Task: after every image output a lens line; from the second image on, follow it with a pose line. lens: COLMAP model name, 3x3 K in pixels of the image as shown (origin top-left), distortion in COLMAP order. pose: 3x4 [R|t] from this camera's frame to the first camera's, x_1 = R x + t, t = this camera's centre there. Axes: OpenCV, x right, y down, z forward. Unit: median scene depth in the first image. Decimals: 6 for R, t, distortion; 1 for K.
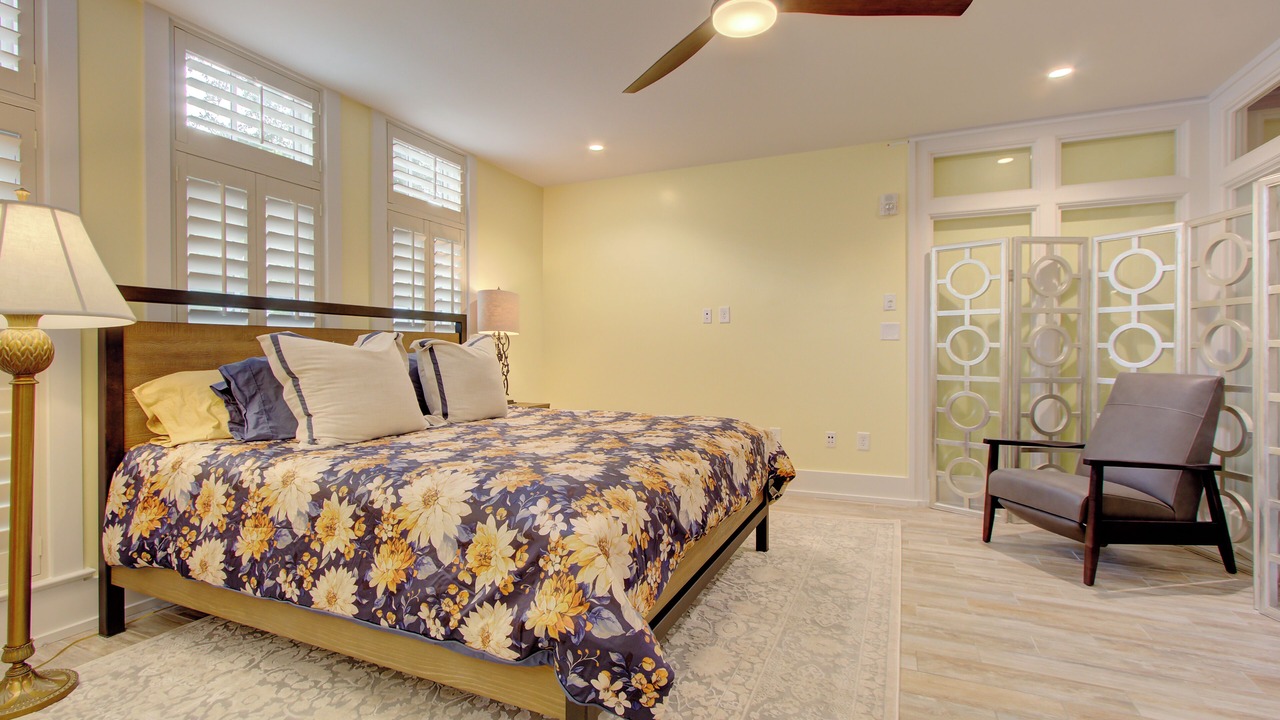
lens RADIAL K [[579.2, 0, 627.9], [0, 579.2, 357.2], [0, 0, 1]] dist [-0.001649, 0.002348]
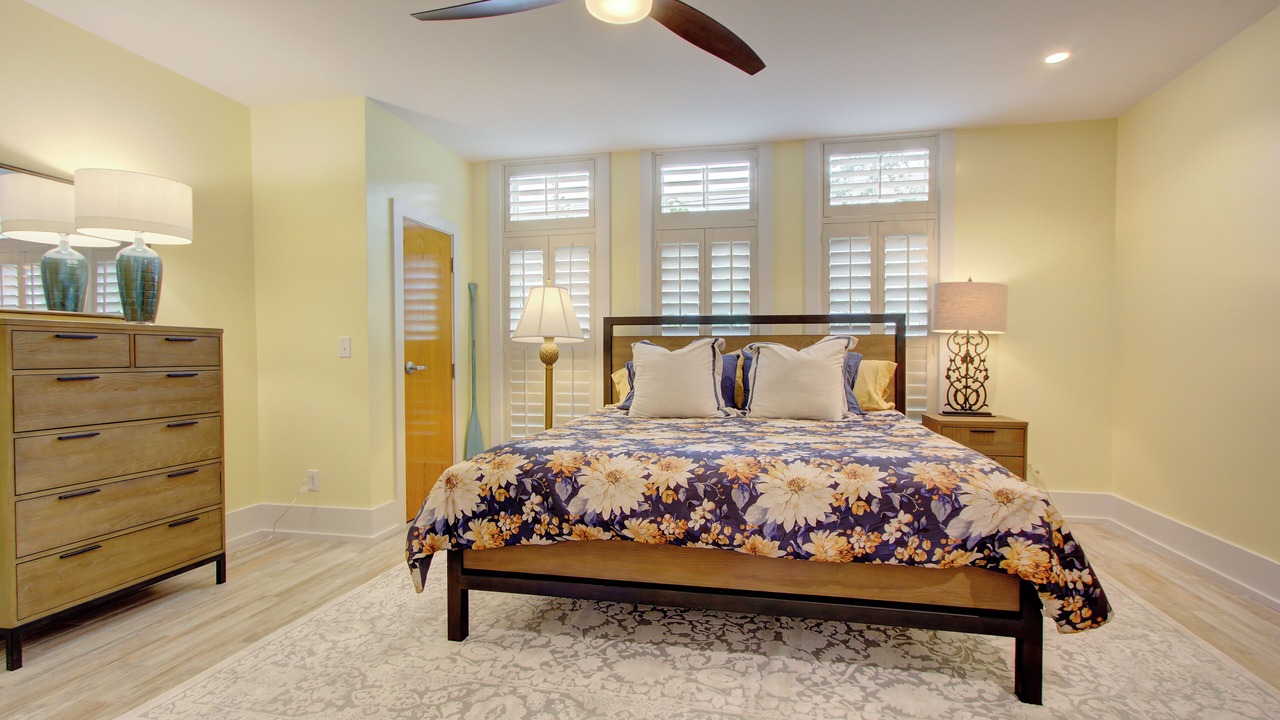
lens RADIAL K [[579.2, 0, 660.6], [0, 579.2, 373.3], [0, 0, 1]] dist [-0.001649, 0.002348]
pose [[0.247346, 0.034110, -0.968327, 0.661336], [-0.008959, 0.999418, 0.032917, -0.006076], [0.968886, 0.000534, 0.247508, 0.481875]]
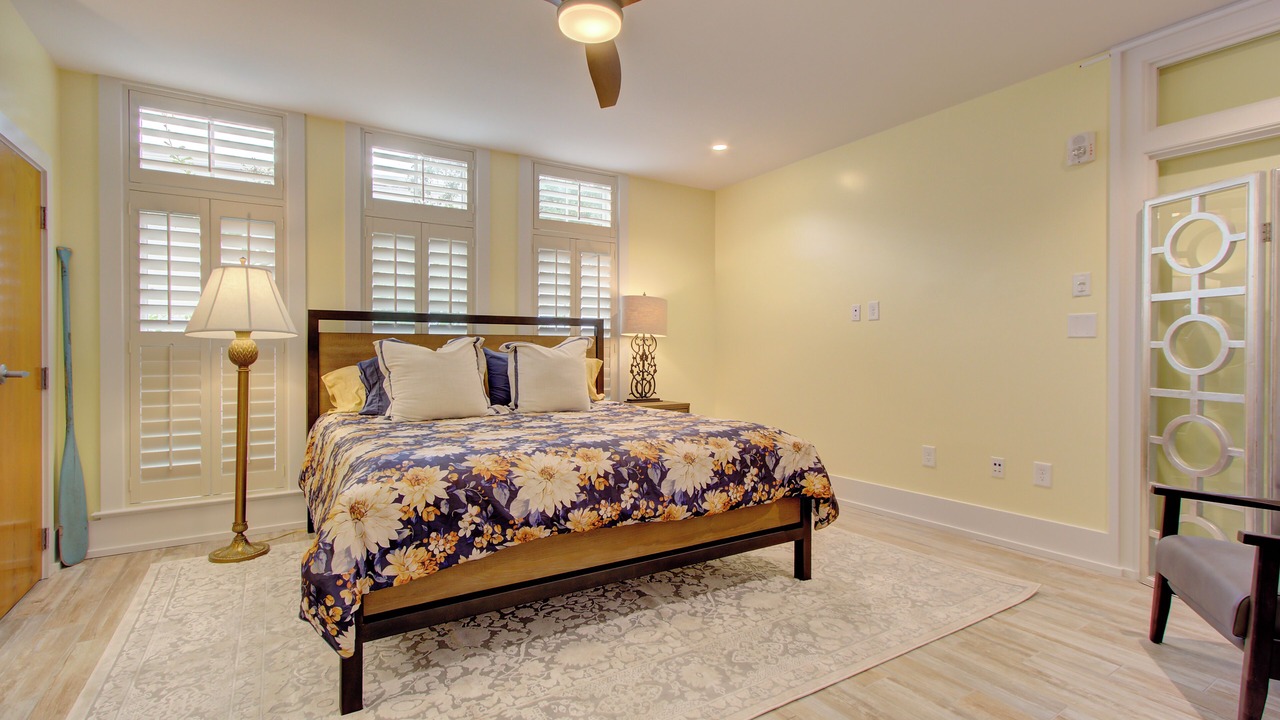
lens RADIAL K [[579.2, 0, 628.5], [0, 579.2, 358.4], [0, 0, 1]] dist [-0.001649, 0.002348]
pose [[0.834036, 0.007868, -0.551655, 0.474035], [-0.006915, 0.999969, 0.003806, -0.003341], [0.551667, 0.000640, 0.834064, 0.112934]]
